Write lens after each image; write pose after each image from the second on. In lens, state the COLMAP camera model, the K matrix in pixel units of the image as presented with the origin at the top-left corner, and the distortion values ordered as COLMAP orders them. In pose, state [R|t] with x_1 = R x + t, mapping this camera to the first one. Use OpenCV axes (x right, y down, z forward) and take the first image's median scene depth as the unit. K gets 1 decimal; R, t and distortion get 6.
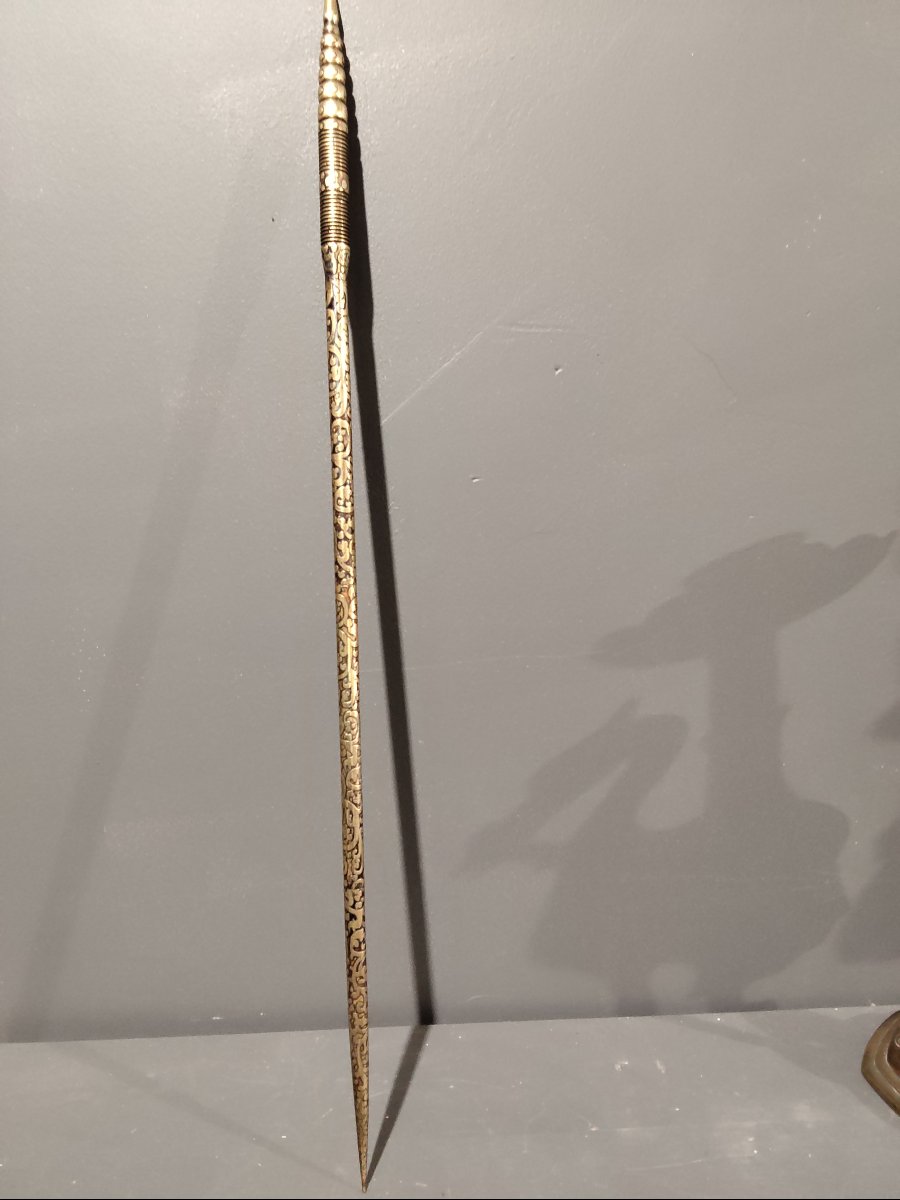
lens RADIAL K [[936.2, 0, 457.6], [0, 936.2, 597.6], [0, 0, 1]] dist [0.055053, -0.101339]
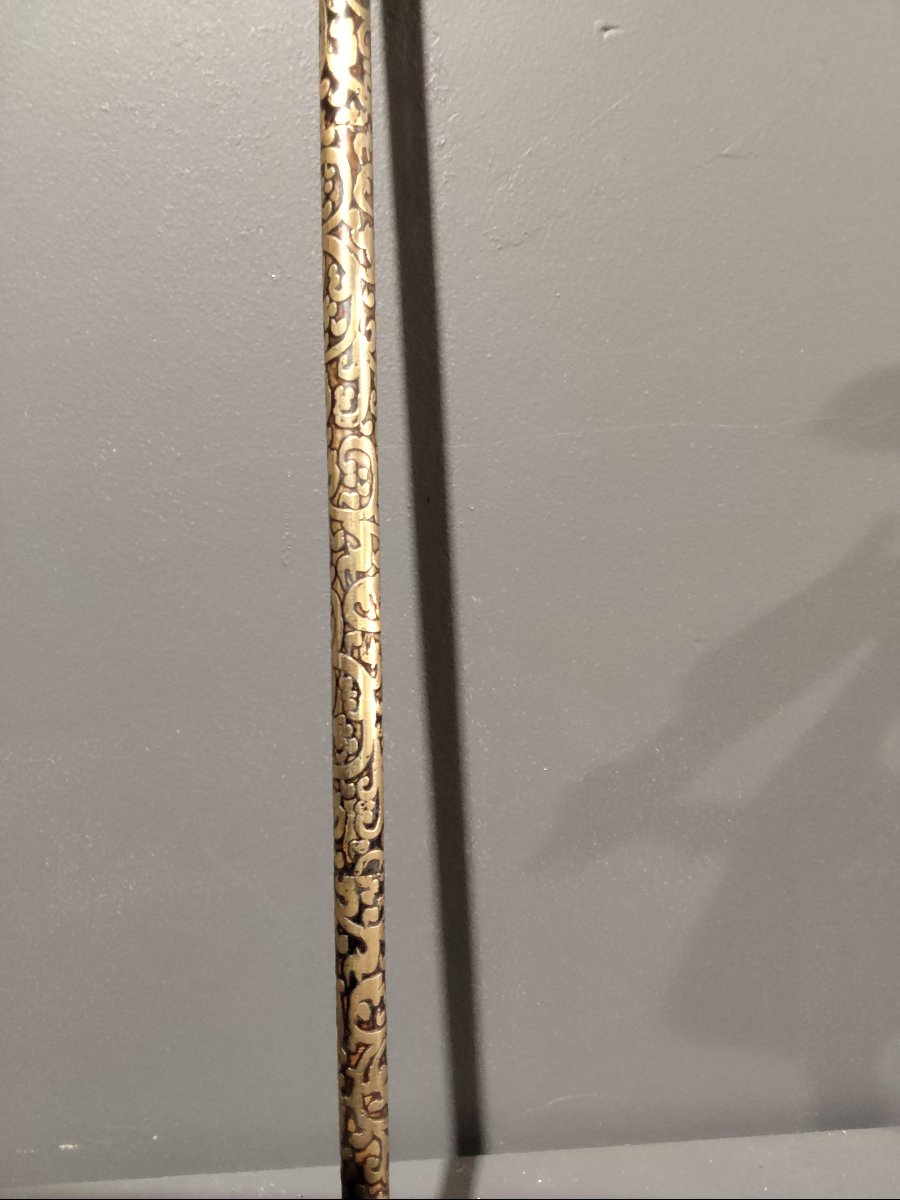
lens RADIAL K [[936.2, 0, 450.1], [0, 936.2, 600.4], [0, 0, 1]] dist [0.055053, -0.101339]
pose [[0.998923, 0.009160, 0.045475, -0.091115], [-0.007628, 0.999401, -0.033752, 0.205545], [-0.045757, 0.033369, 0.998395, 0.591149]]
